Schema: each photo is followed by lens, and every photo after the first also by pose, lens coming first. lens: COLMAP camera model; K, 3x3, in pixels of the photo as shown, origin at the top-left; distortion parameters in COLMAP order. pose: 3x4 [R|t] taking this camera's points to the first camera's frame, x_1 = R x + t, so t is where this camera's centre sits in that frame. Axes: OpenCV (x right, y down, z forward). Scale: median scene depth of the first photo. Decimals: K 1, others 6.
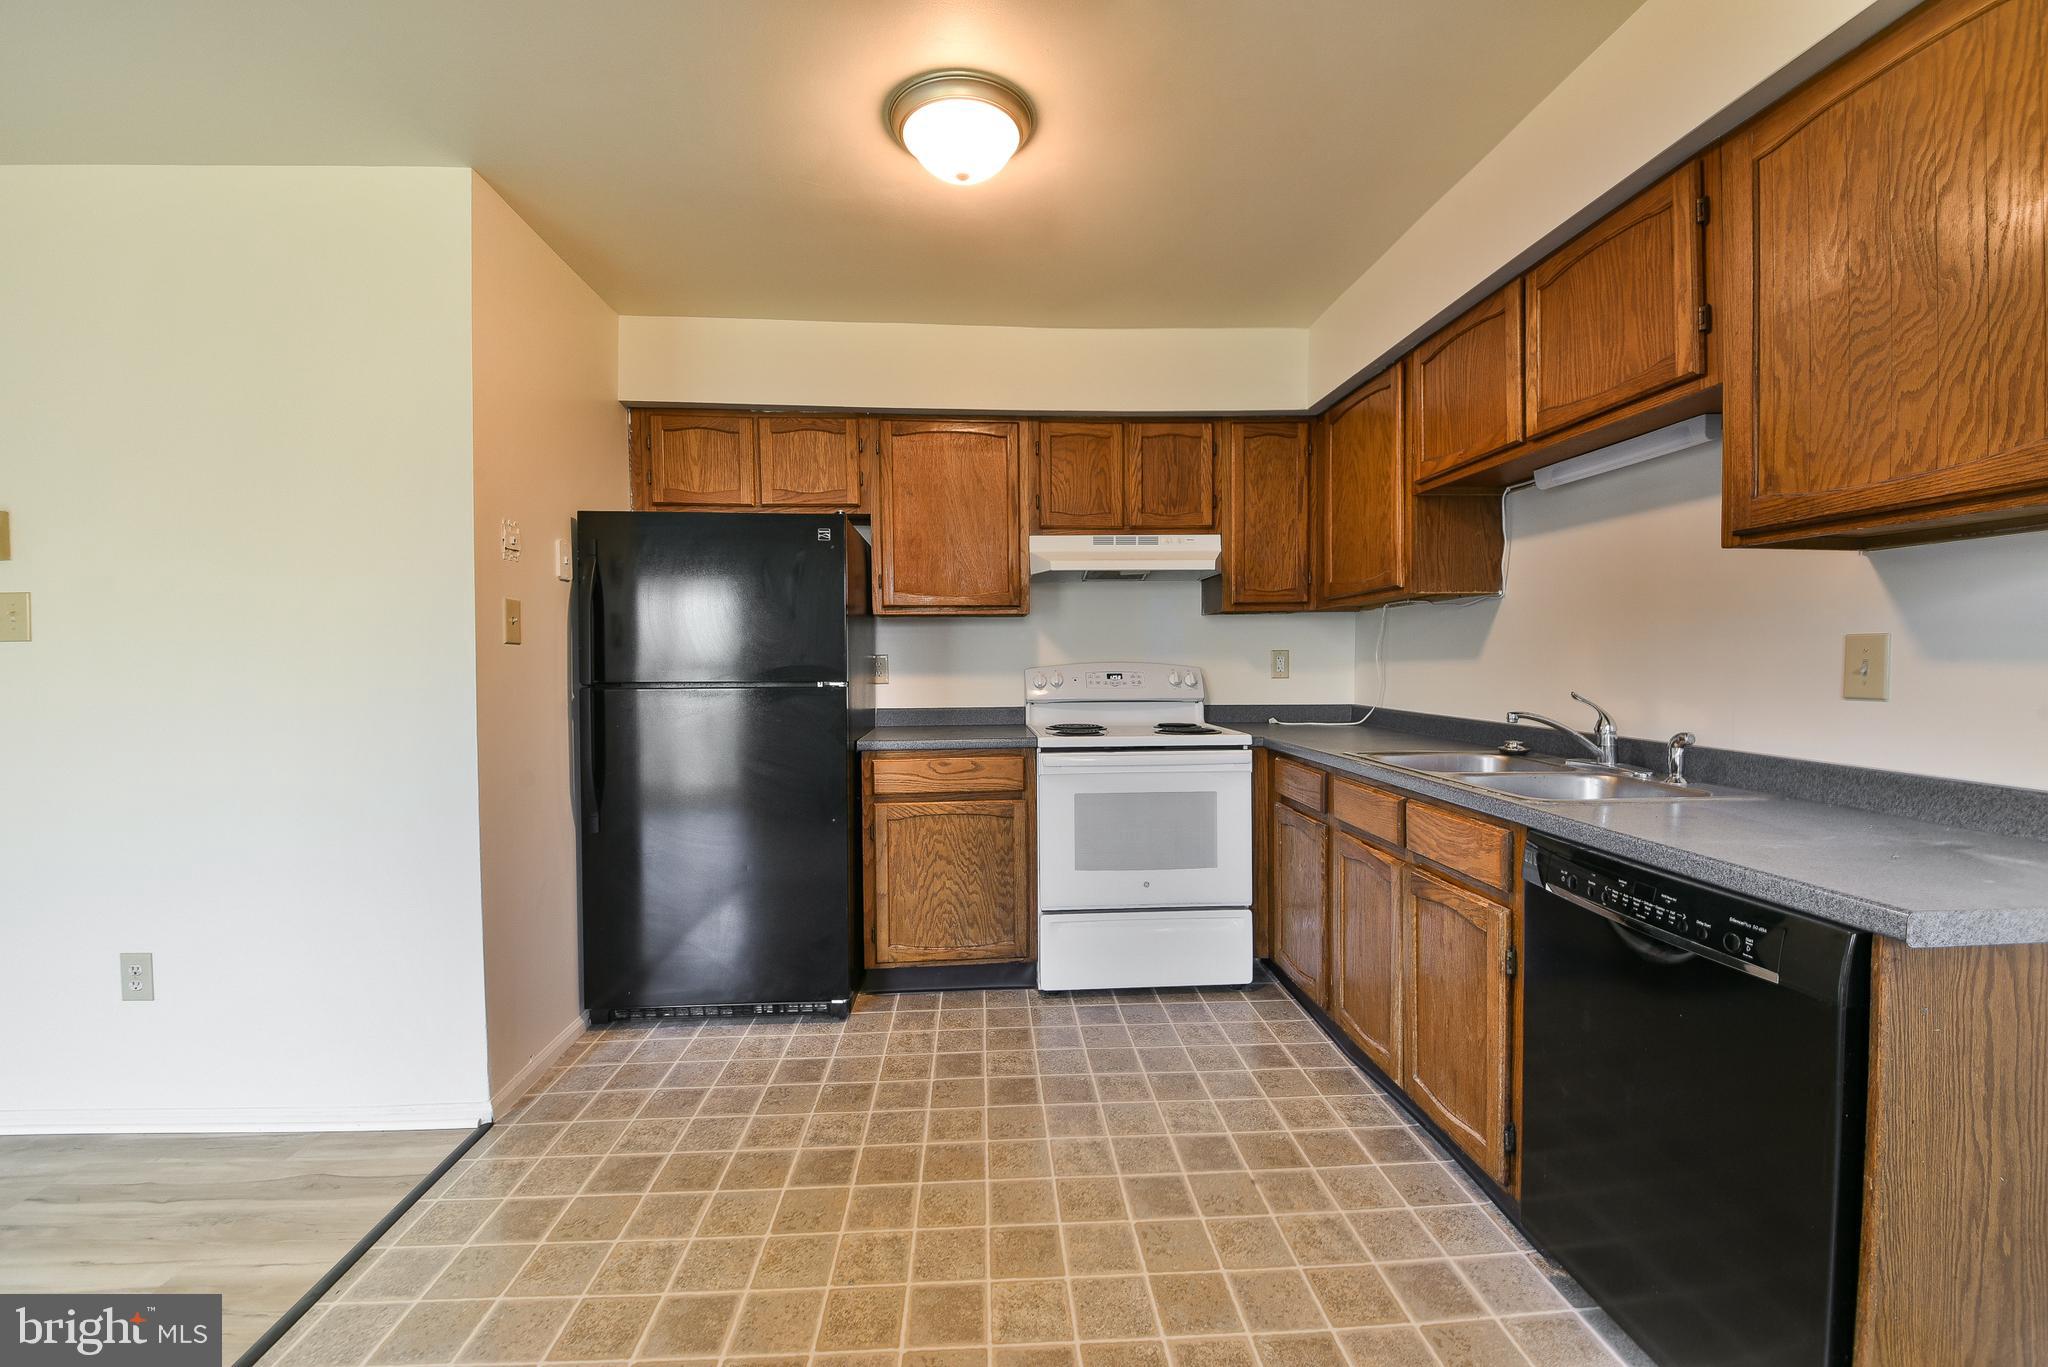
lens RADIAL K [[827.5, 0, 1025.8], [0, 827.5, 684.1], [0, 0, 1]] dist [0.013945, -0.003490]
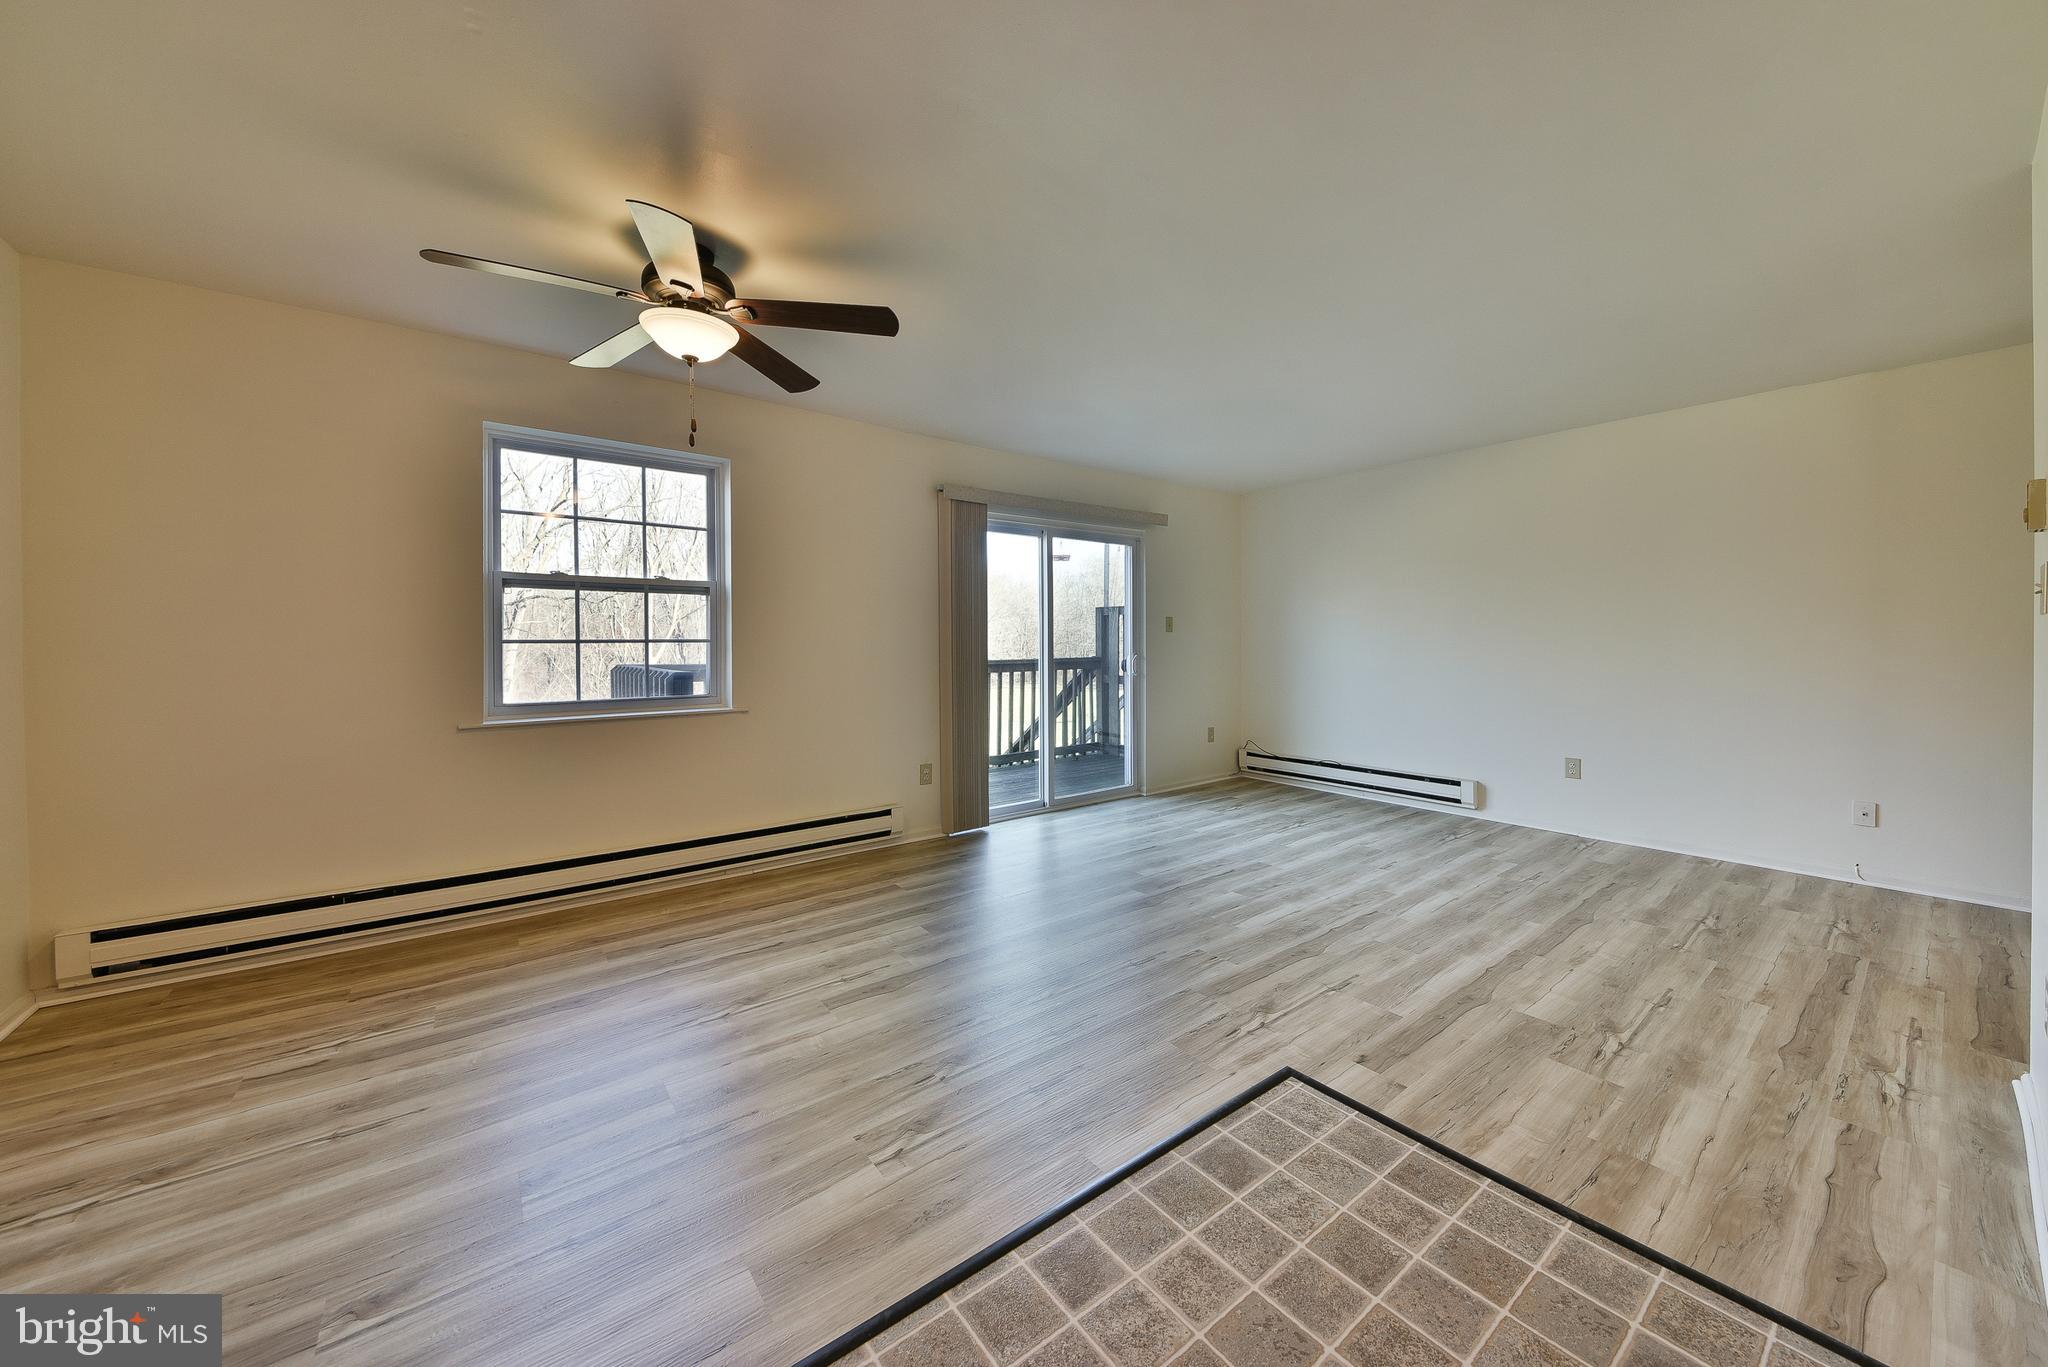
lens RADIAL K [[729.3, 0, 1017.4], [0, 729.3, 657.3], [0, 0, 1]] dist [-0.004175, -0.000788]
pose [[-0.828365, 0.020701, -0.559806, 0.142662], [-0.009730, 0.998635, 0.051326, -0.021846], [0.560104, 0.047963, -0.827032, 0.703921]]
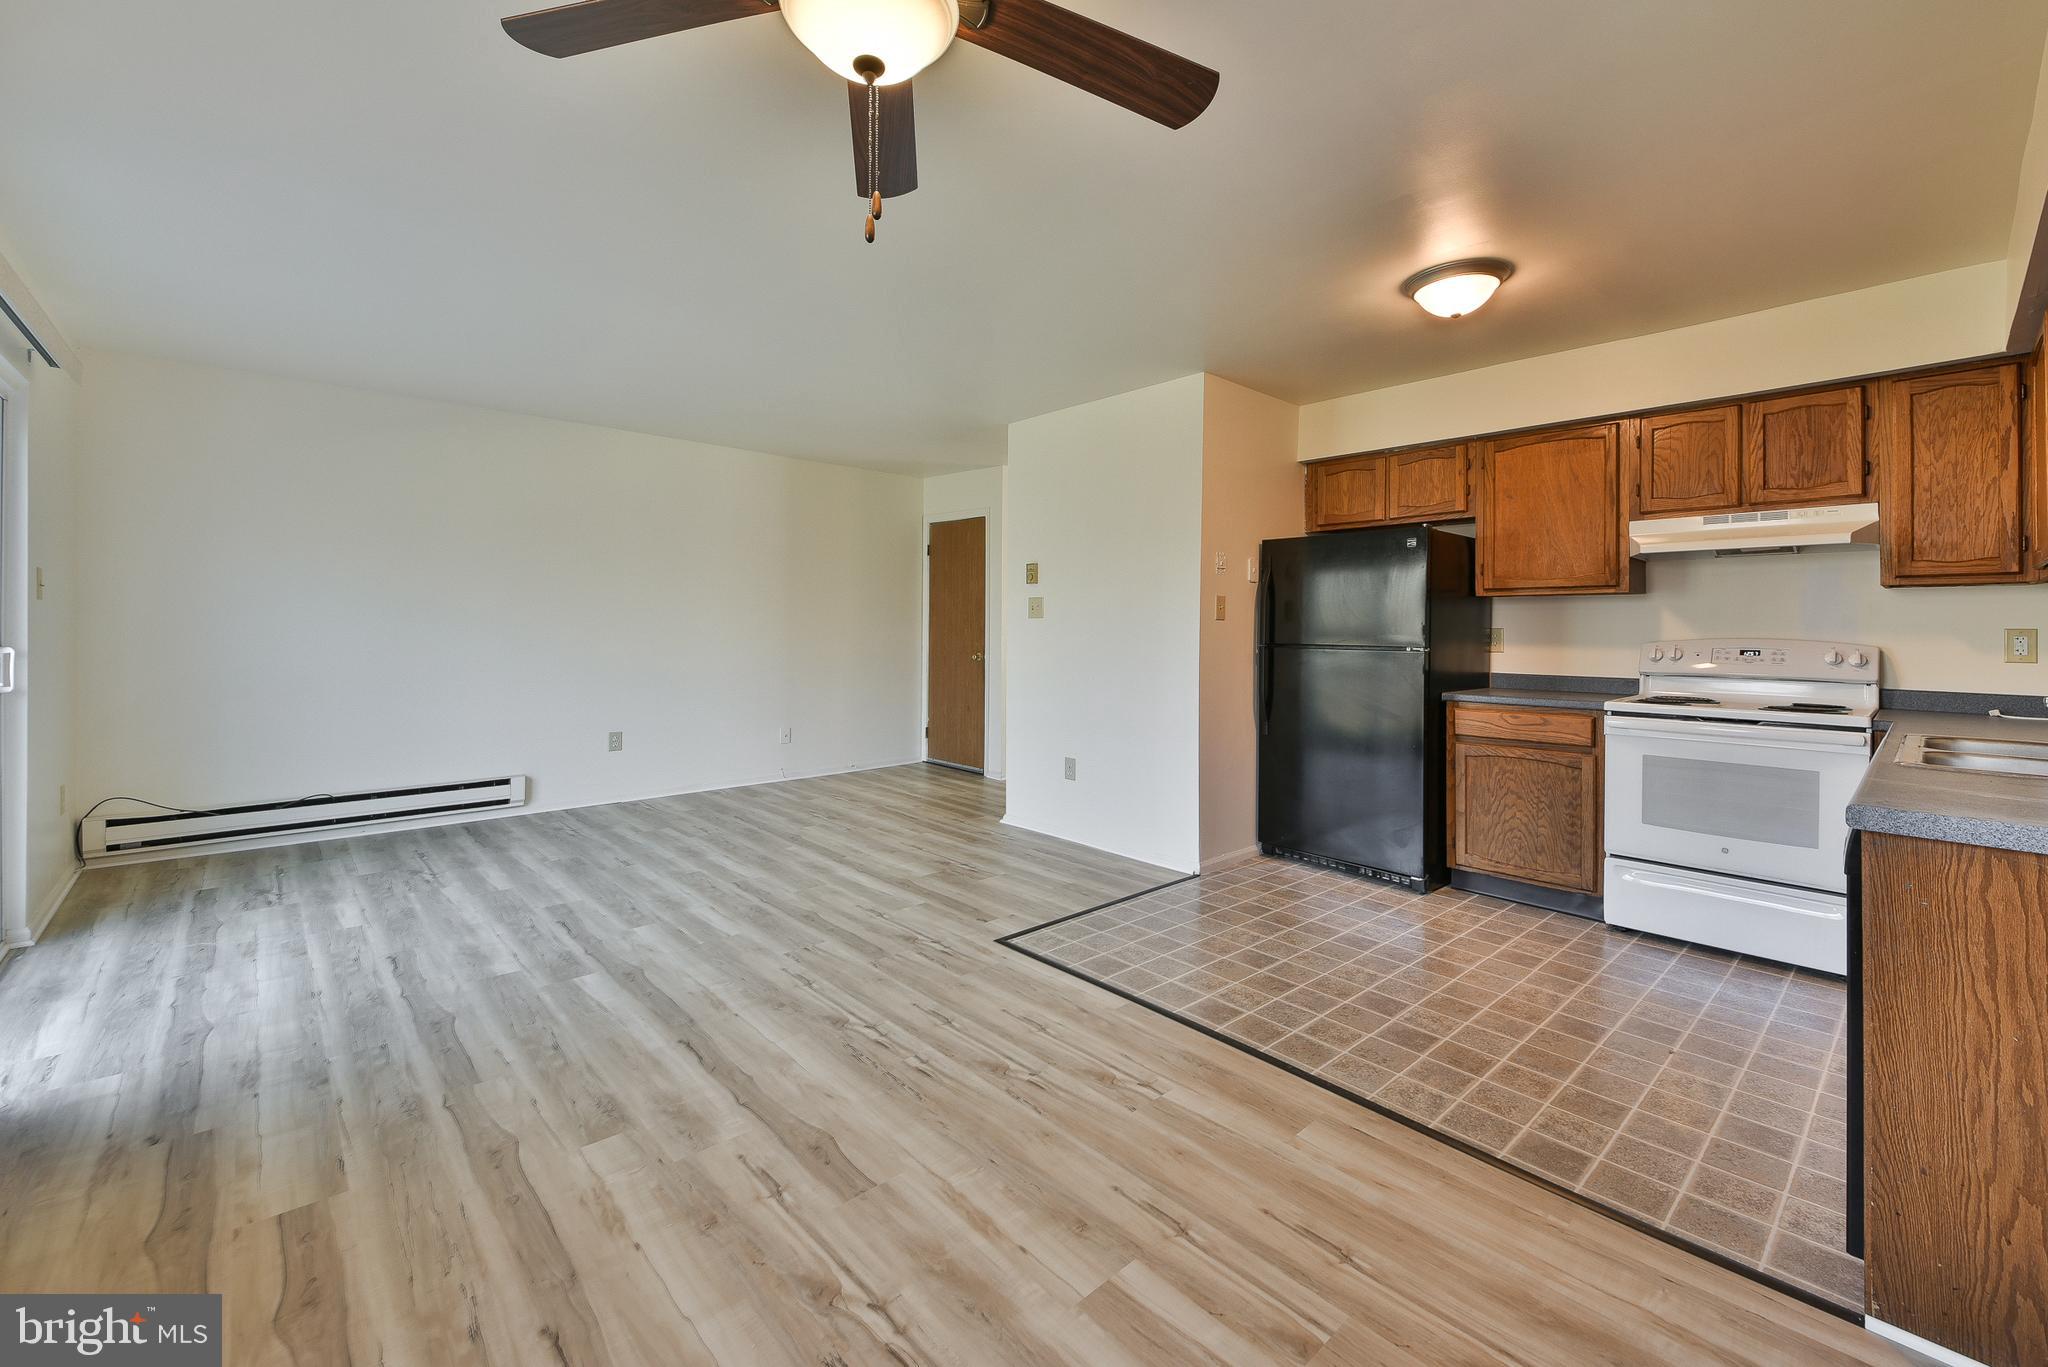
lens RADIAL K [[827.5, 0, 1044.9], [0, 827.5, 682.0], [0, 0, 1]] dist [0.013945, -0.003490]
pose [[0.644200, 0.062728, -0.762281, 0.388273], [-0.037312, 0.998022, 0.050595, 0.007879], [0.763947, -0.004152, 0.645266, -0.339545]]
